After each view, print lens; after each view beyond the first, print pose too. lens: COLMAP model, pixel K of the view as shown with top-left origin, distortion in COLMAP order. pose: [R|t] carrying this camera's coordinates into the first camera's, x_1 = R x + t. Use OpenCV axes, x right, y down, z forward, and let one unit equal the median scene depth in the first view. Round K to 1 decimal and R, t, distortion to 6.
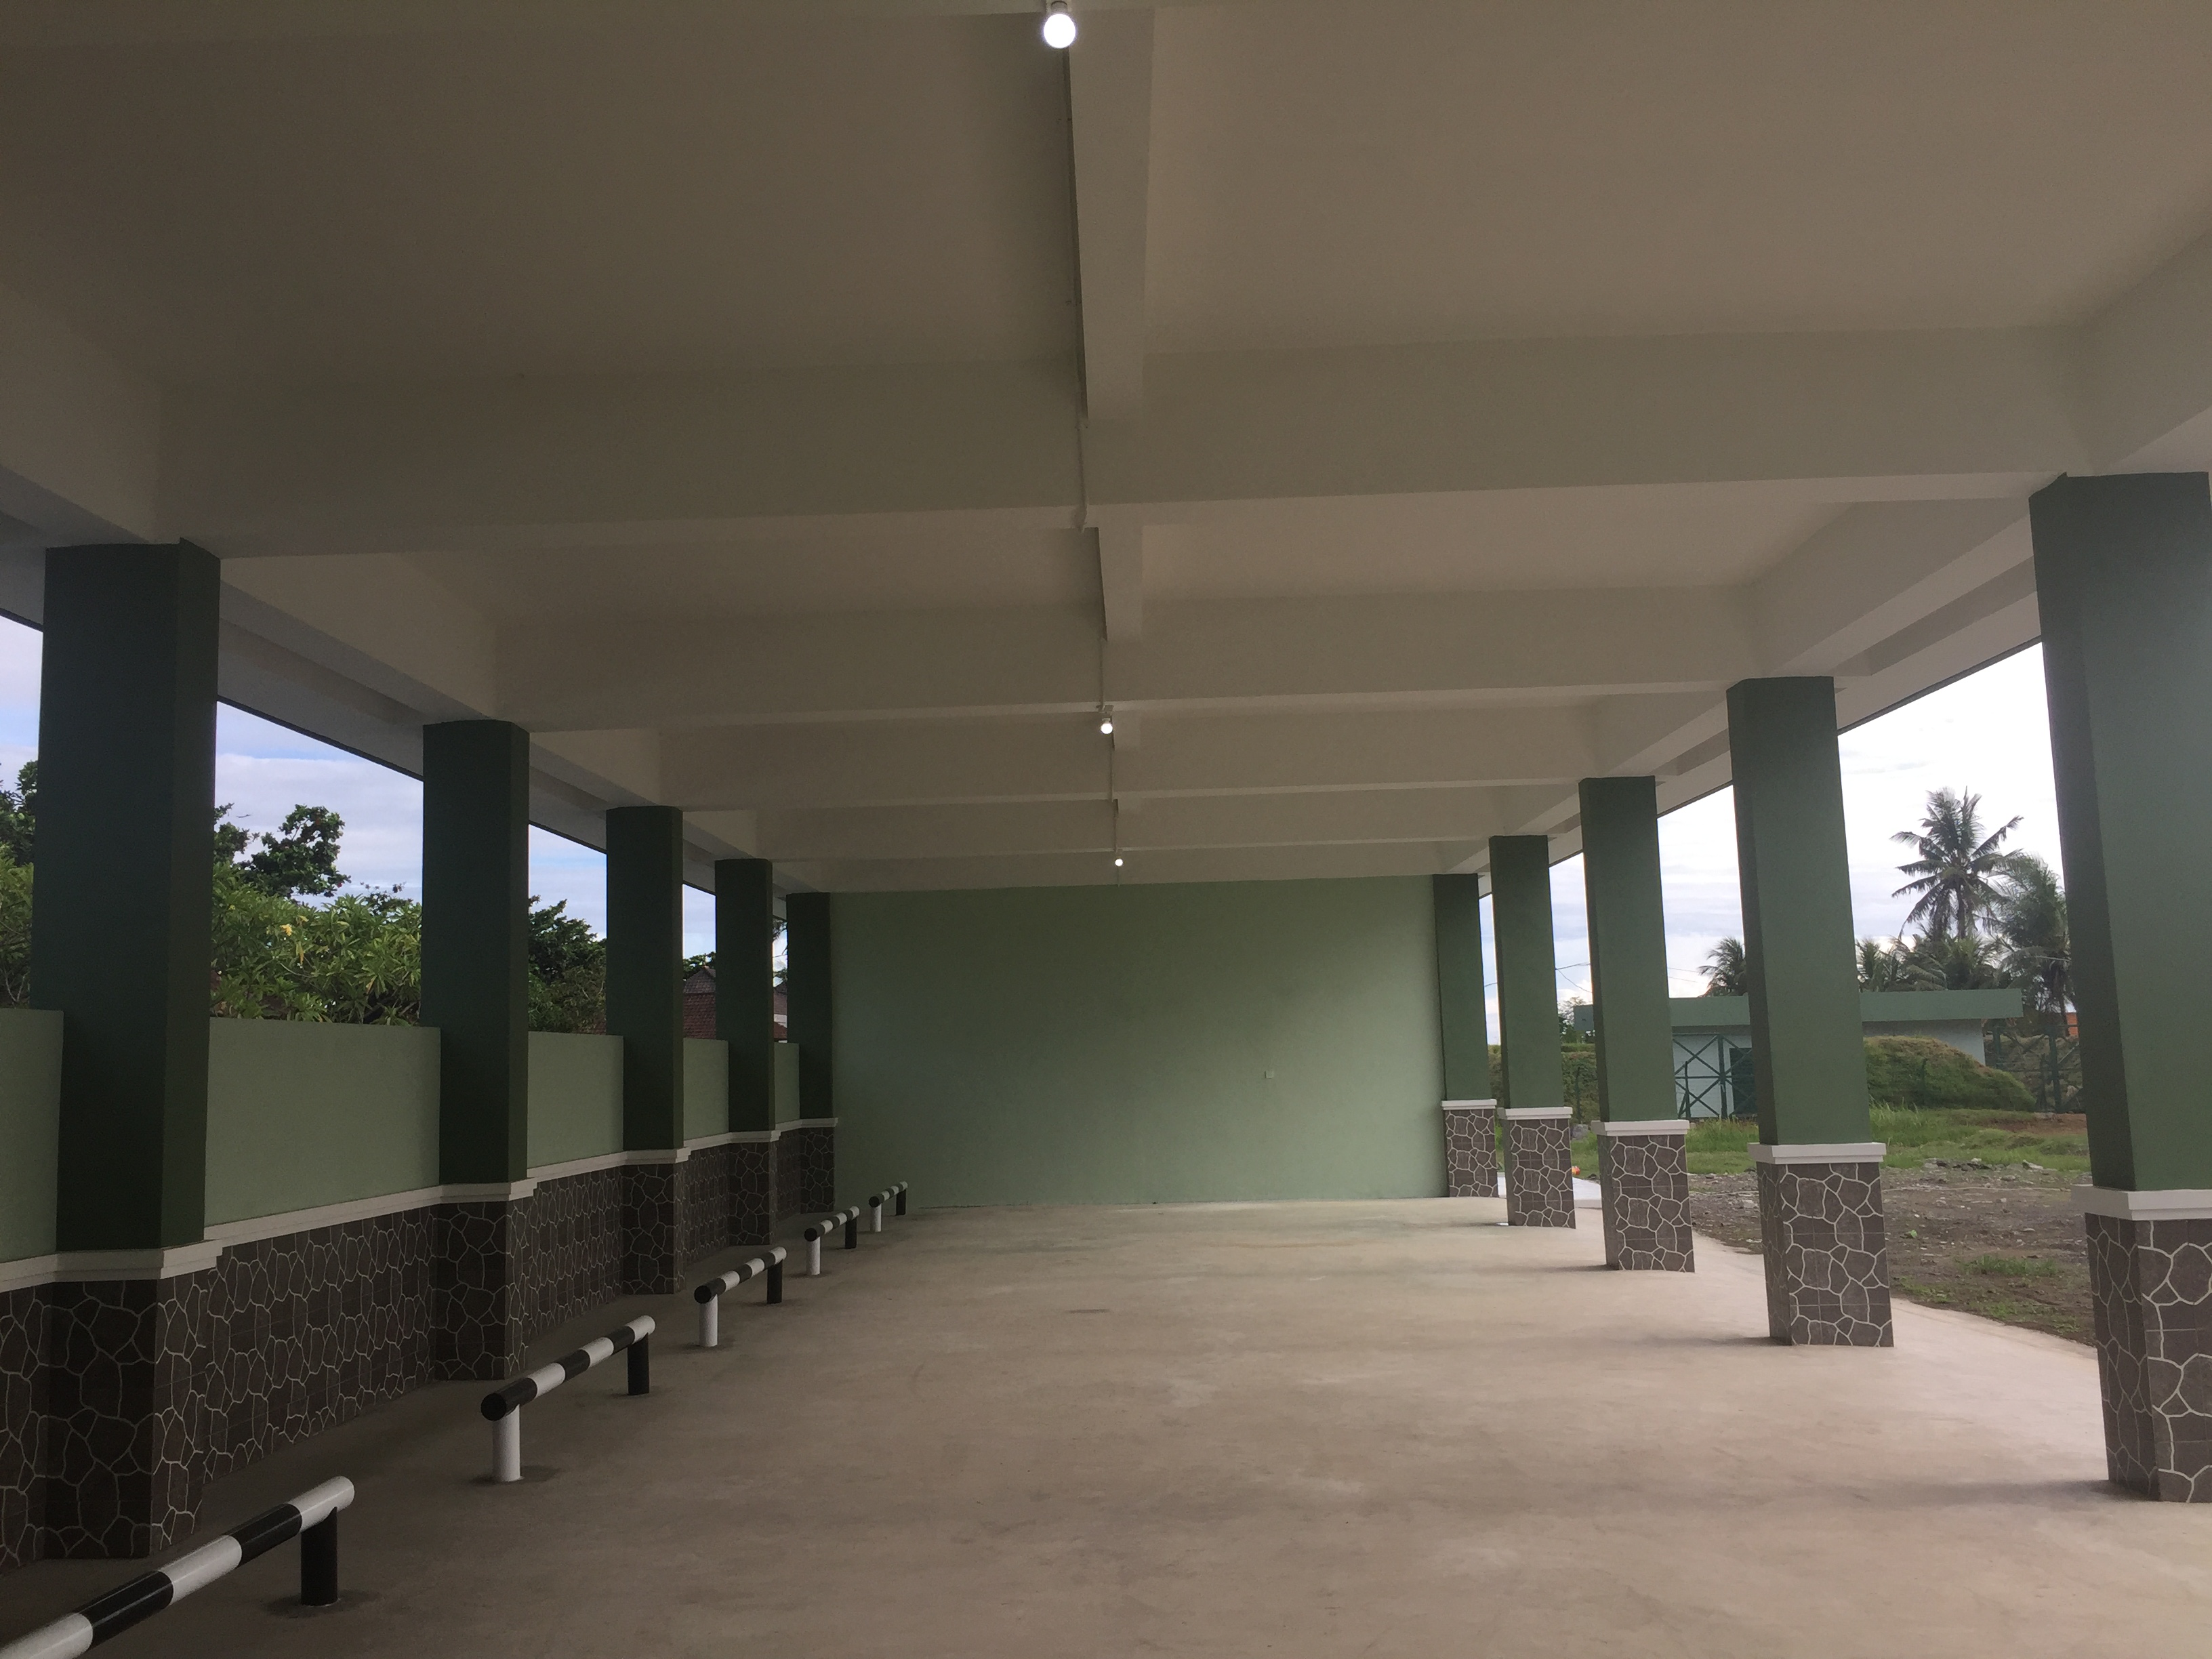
lens RADIAL K [[1878.9, 0, 1106.0], [0, 1878.9, 829.5], [0, 0, 1]] dist [0.040819, 0.003508]
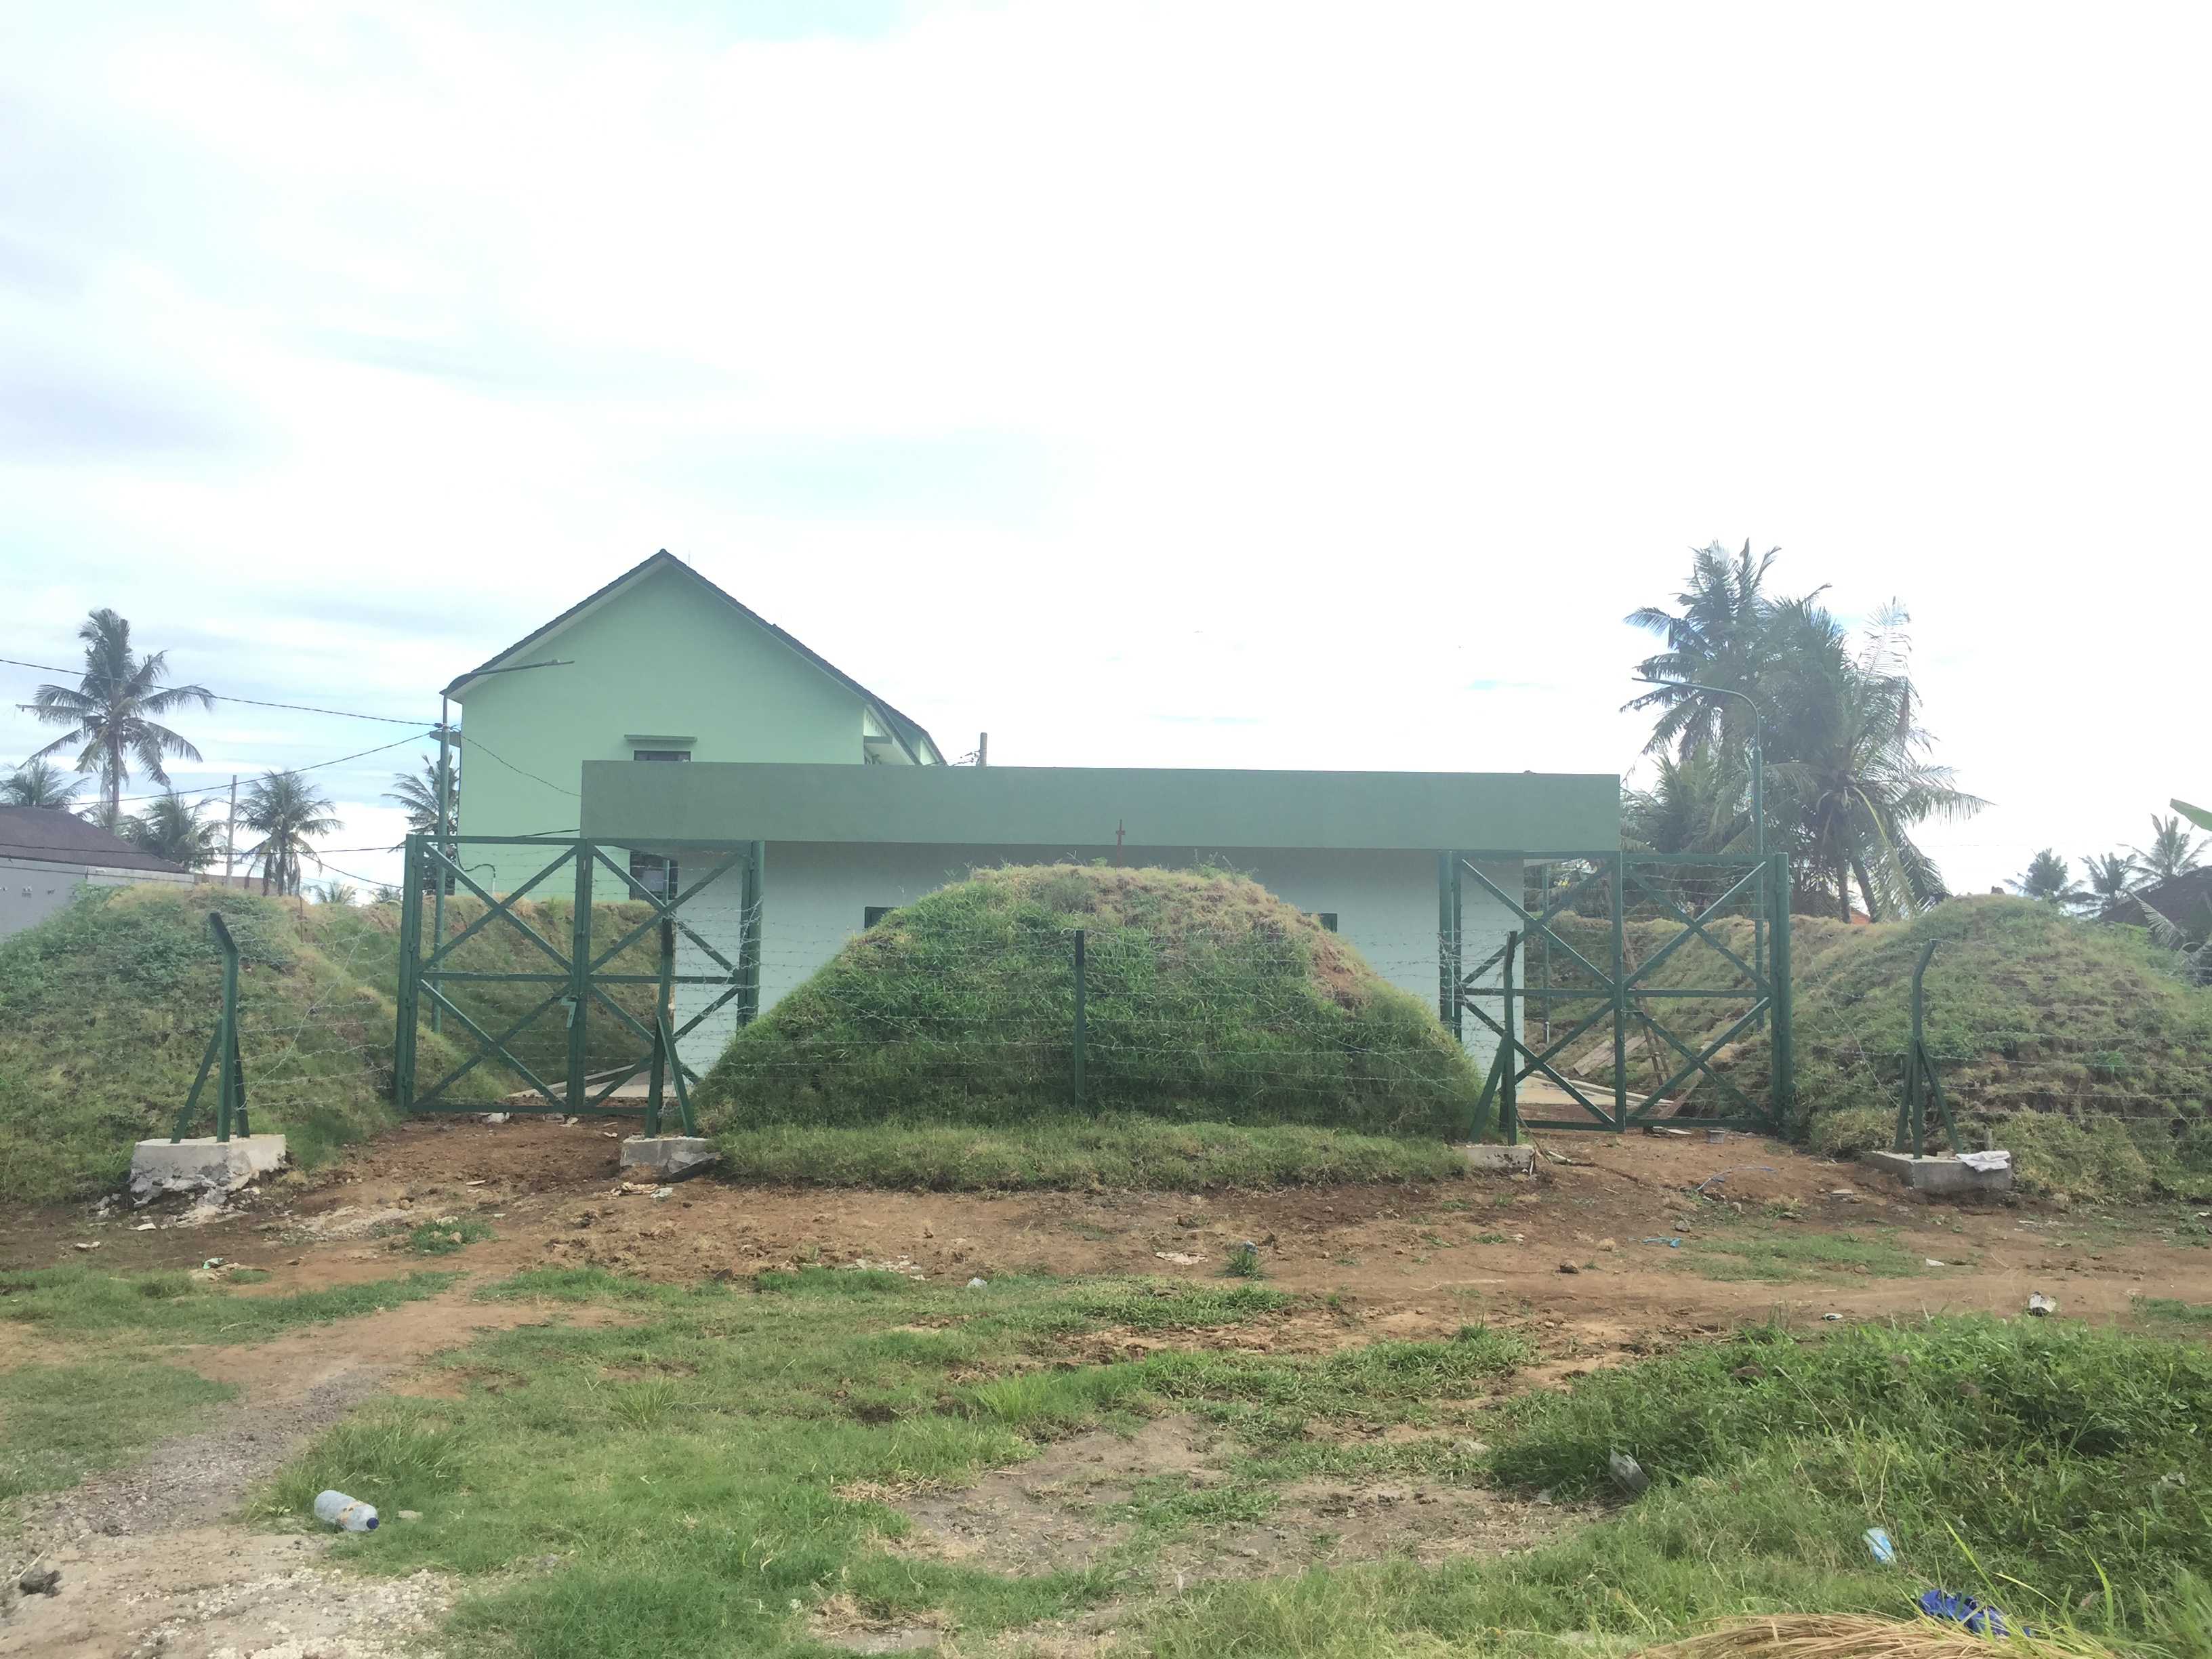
lens RADIAL K [[1878.9, 0, 1106.0], [0, 1878.9, 829.5], [0, 0, 1]] dist [0.040819, 0.003508]
pose [[0.997941, 0.048651, 0.041790, 0.220851], [-0.051061, 0.996971, 0.058662, 0.046624], [-0.038809, -0.060675, 0.997403, 0.380838]]
